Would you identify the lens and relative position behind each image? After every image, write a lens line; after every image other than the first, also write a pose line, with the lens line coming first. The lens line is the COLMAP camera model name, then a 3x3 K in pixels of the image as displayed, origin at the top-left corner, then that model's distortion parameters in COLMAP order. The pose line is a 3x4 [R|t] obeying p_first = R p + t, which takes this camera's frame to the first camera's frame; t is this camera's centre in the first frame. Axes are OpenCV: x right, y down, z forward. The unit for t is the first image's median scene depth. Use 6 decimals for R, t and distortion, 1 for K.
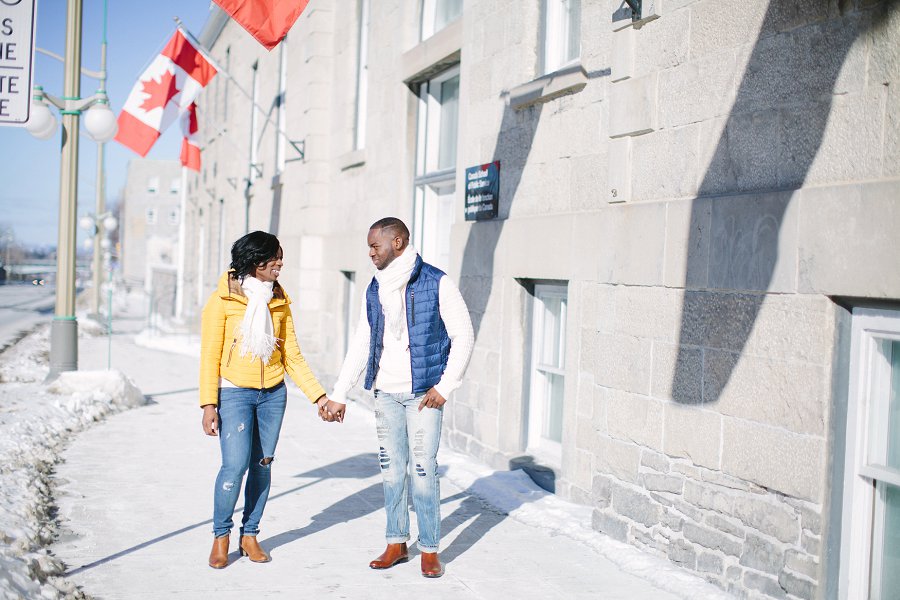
lens RADIAL K [[1297.4, 0, 450.6], [0, 1297.4, 300.0], [0, 0, 1]] dist [0.026588, 0.000000]
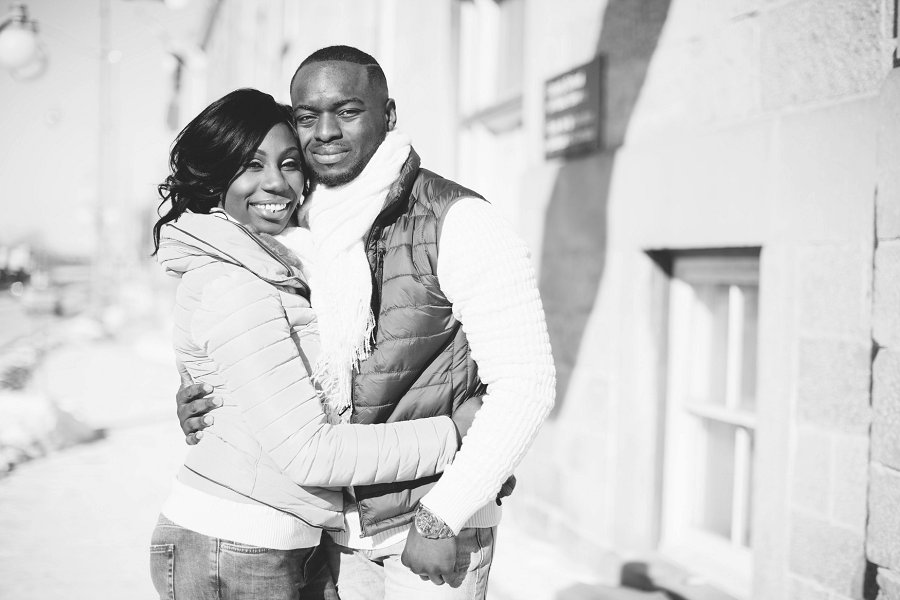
lens RADIAL K [[1297.4, 0, 450.0], [0, 1297.4, 304.8], [0, 0, 1]] dist [0.026588, 0.000000]
pose [[0.999508, -0.010400, -0.029581, -0.016666], [0.010477, 0.999942, 0.002446, 0.004948], [0.029554, -0.002755, 0.999559, 0.396107]]
